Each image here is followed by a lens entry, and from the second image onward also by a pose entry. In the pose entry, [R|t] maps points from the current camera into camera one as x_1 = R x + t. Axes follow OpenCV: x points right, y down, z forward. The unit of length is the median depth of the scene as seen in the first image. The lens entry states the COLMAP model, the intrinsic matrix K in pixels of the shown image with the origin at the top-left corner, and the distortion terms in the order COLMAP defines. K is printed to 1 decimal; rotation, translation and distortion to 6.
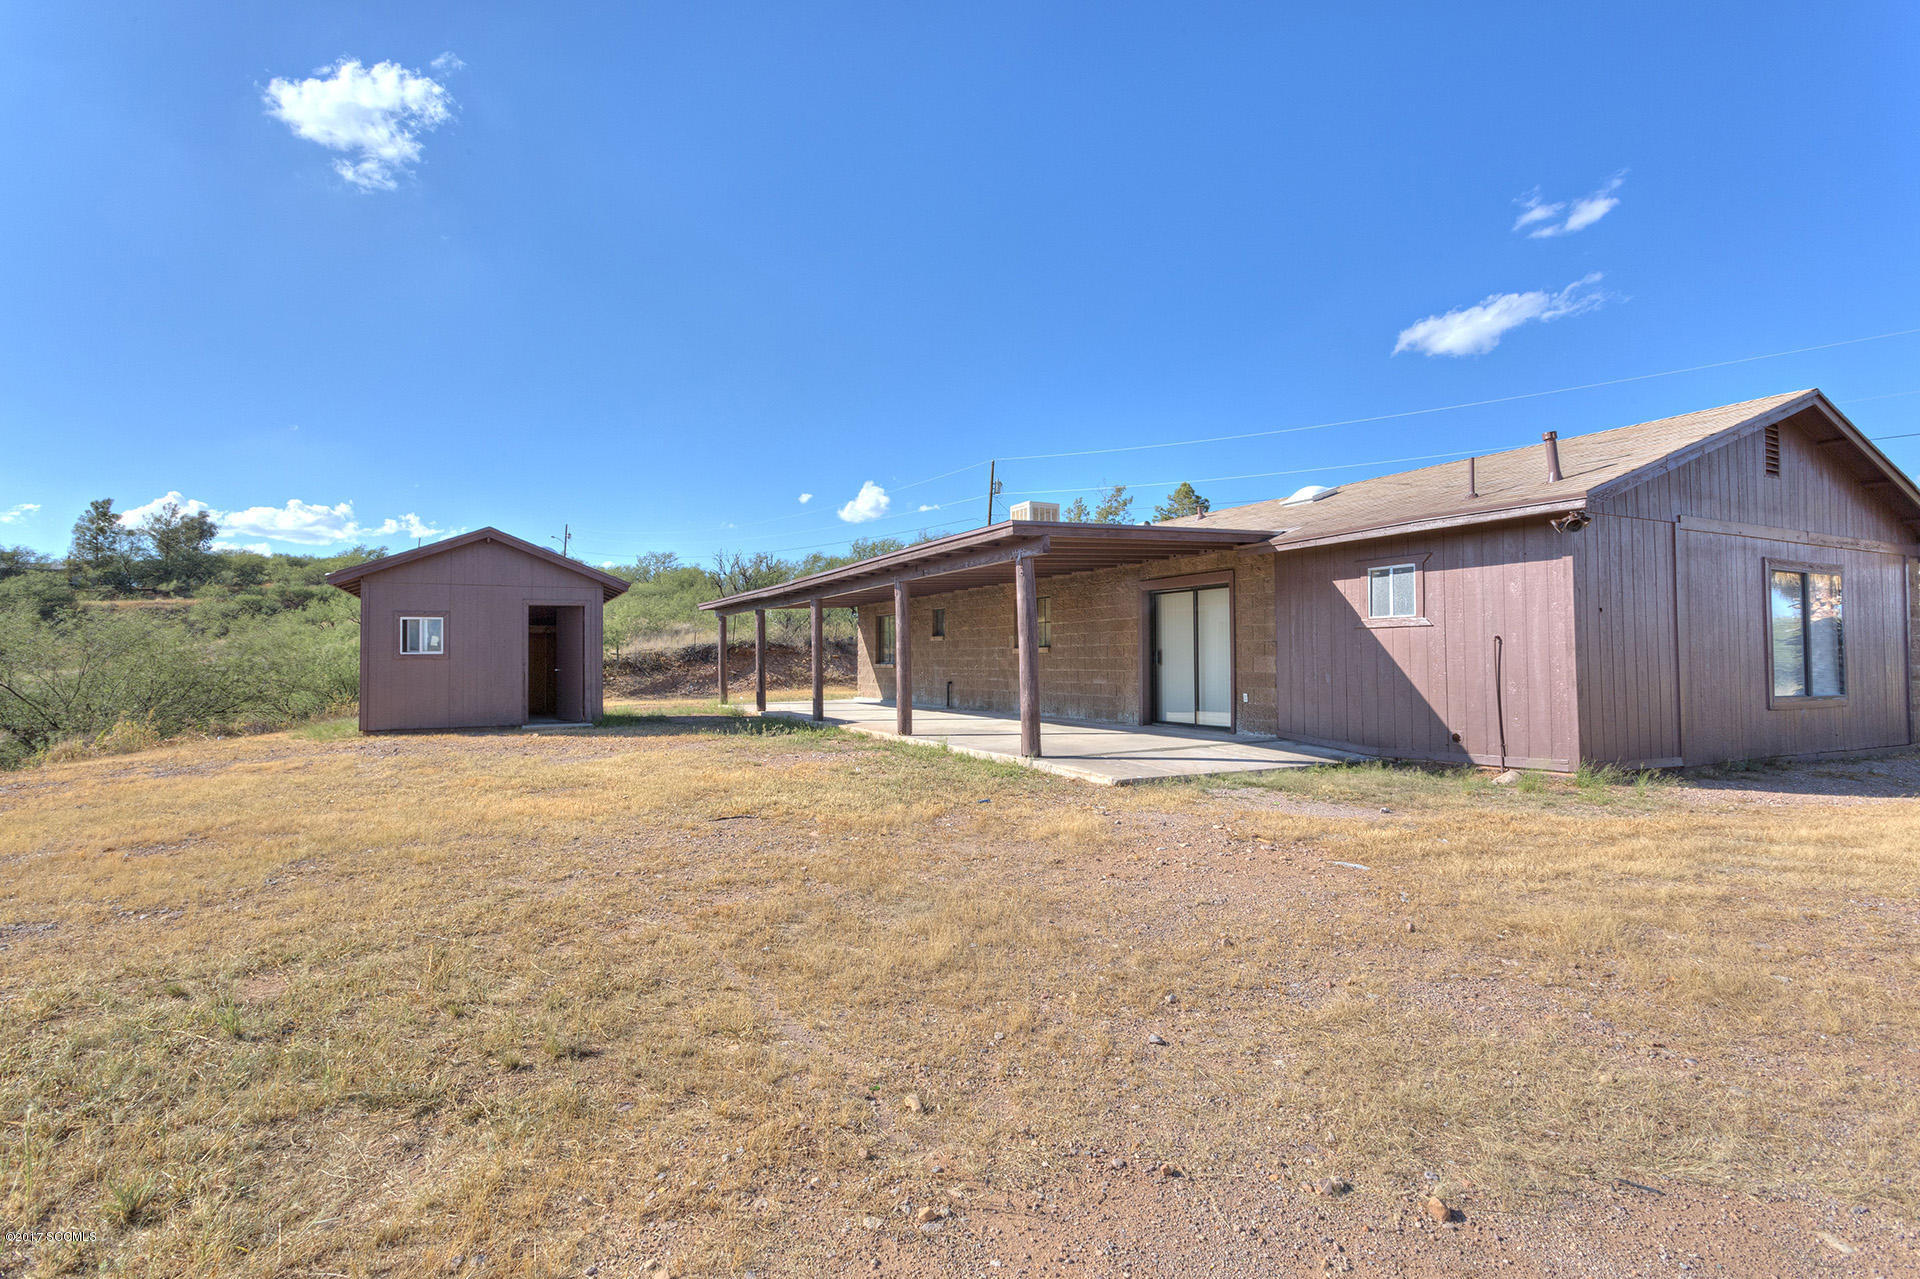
lens RADIAL K [[912.5, 0, 958.9], [0, 912.5, 632.6], [0, 0, 1]] dist [0.002038, 0.000873]
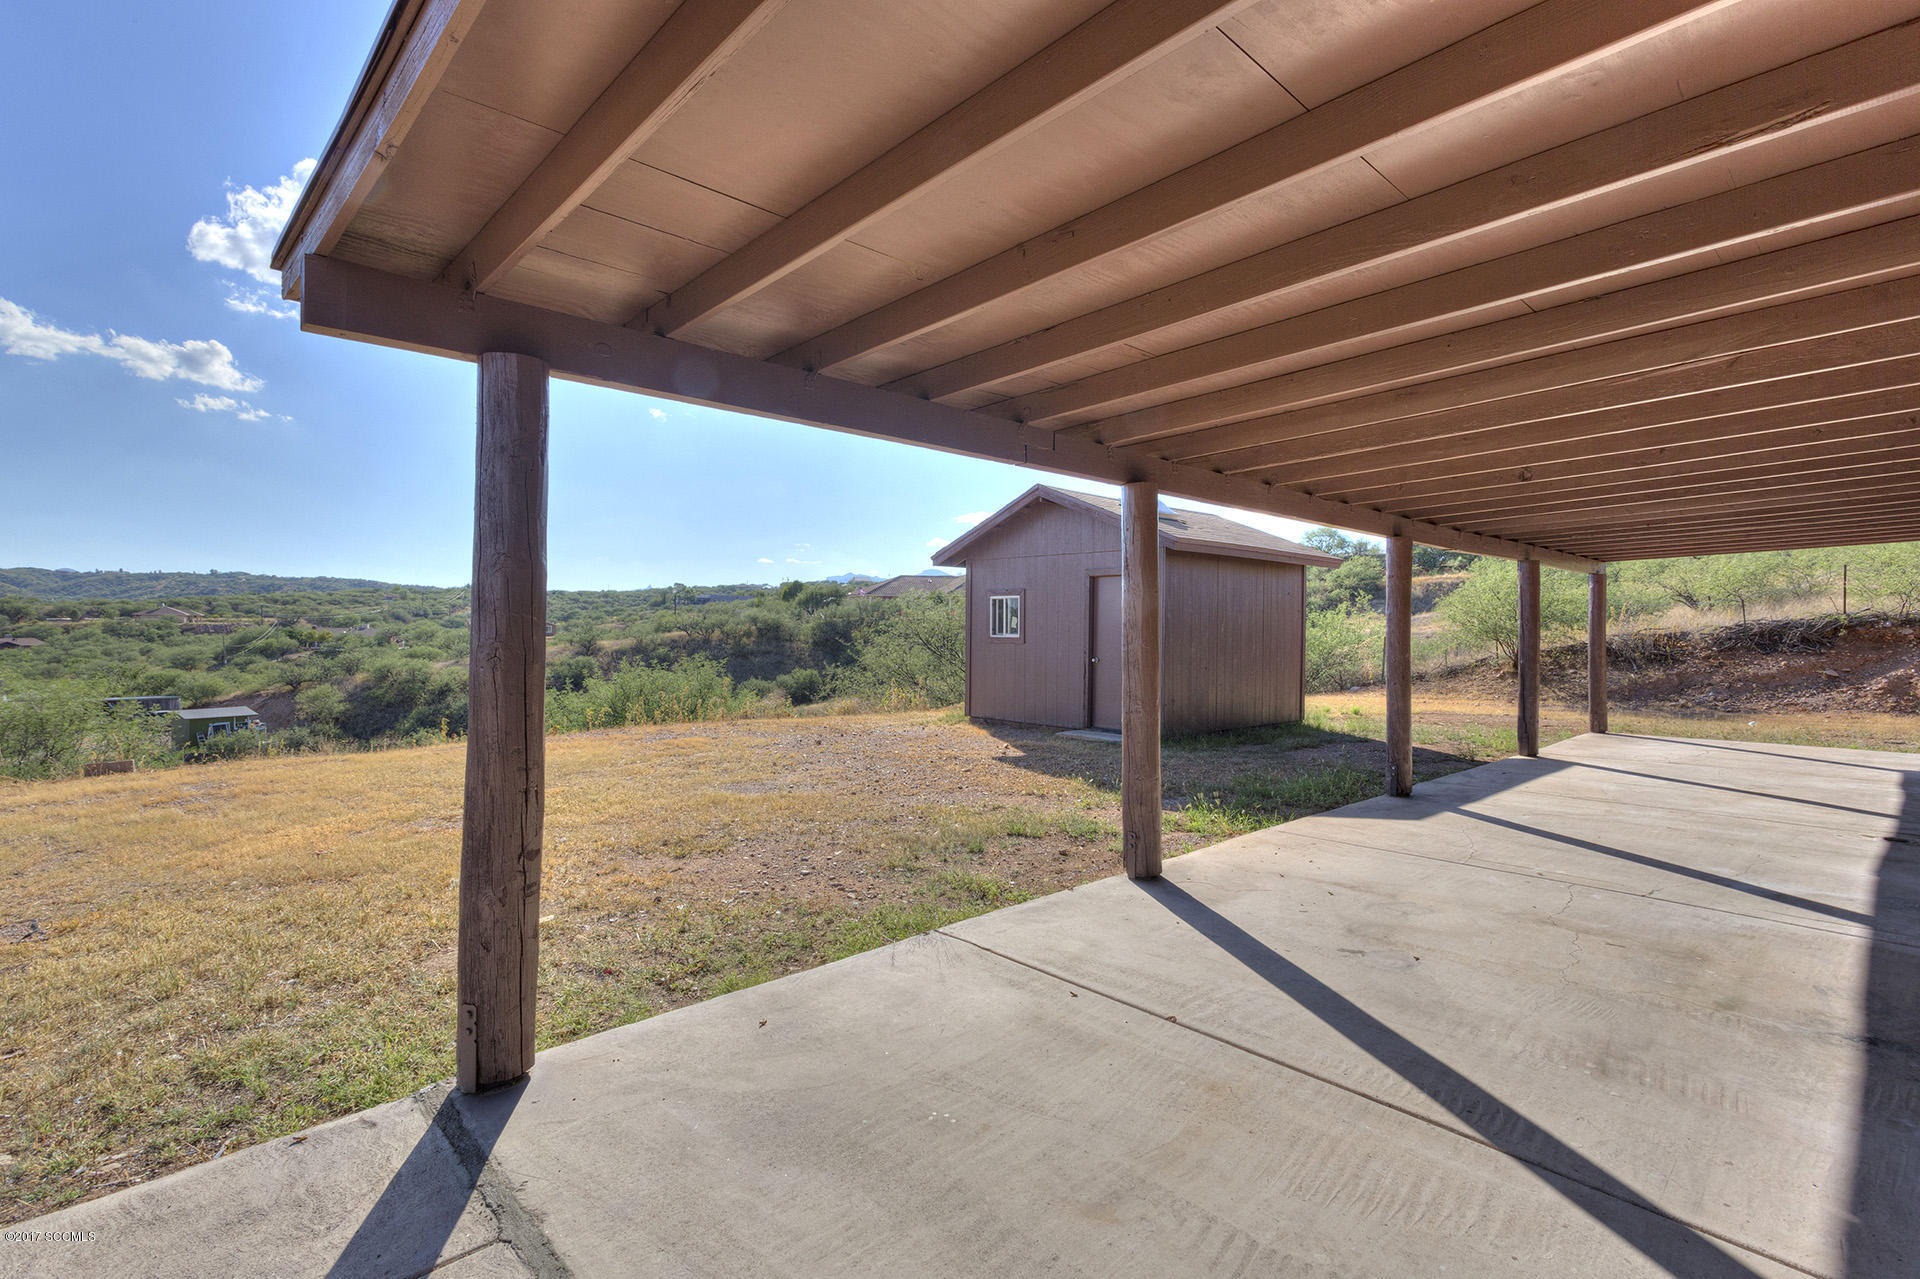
lens RADIAL K [[912.5, 0, 958.9], [0, 912.5, 632.6], [0, 0, 1]] dist [0.002038, 0.000873]
pose [[0.289043, -0.000200, -0.957316, 0.249864], [0.017889, 0.999826, 0.005193, 0.013034], [0.957149, -0.018626, 0.288996, 0.661427]]
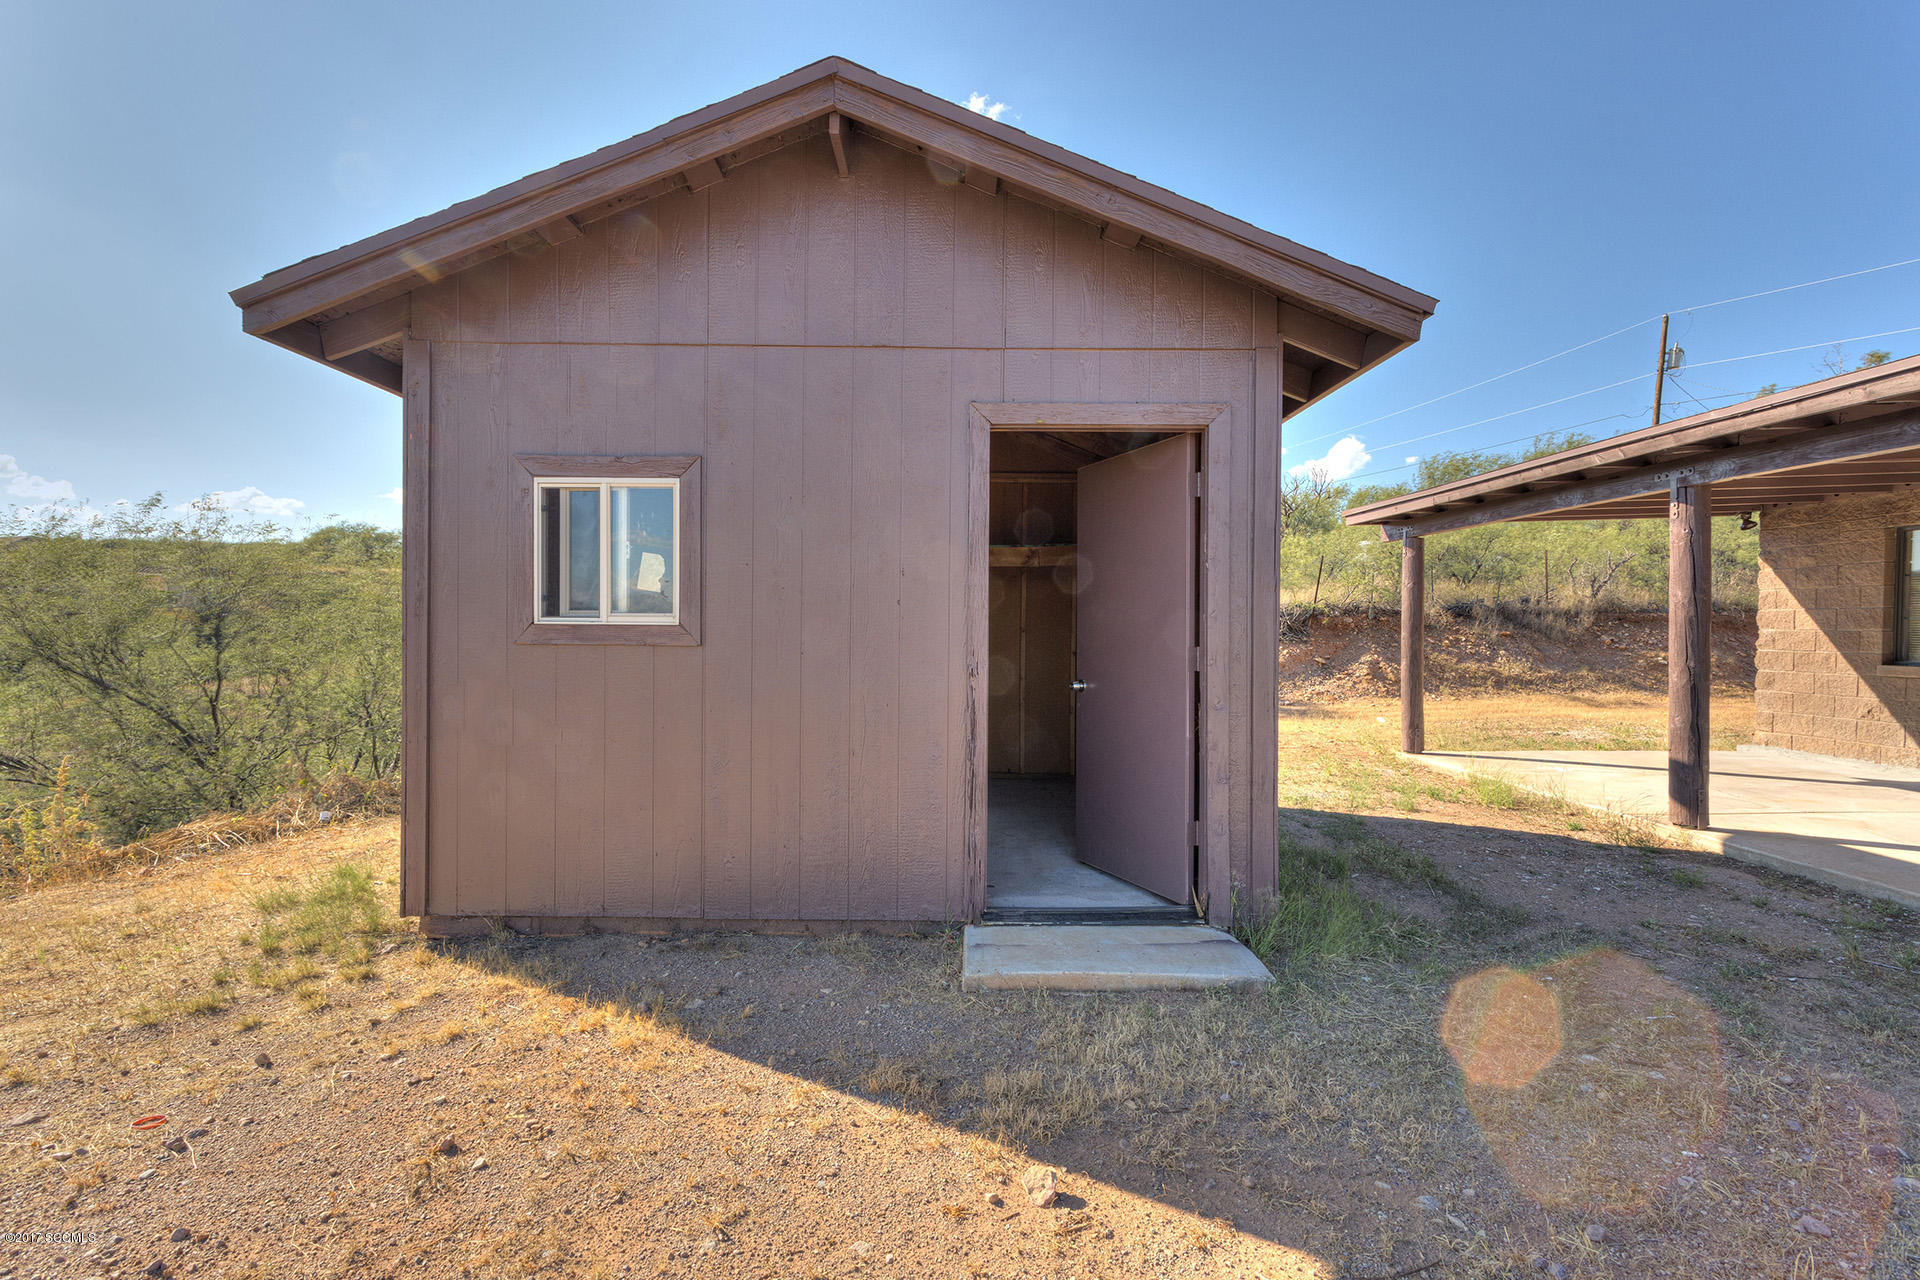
lens RADIAL K [[912.5, 0, 958.9], [0, 912.5, 633.1], [0, 0, 1]] dist [0.002038, 0.000873]
pose [[0.896788, 0.017011, -0.442133, -0.371042], [-0.002375, 0.999431, 0.033636, 0.016006], [0.442454, -0.029115, 0.896319, 0.777487]]
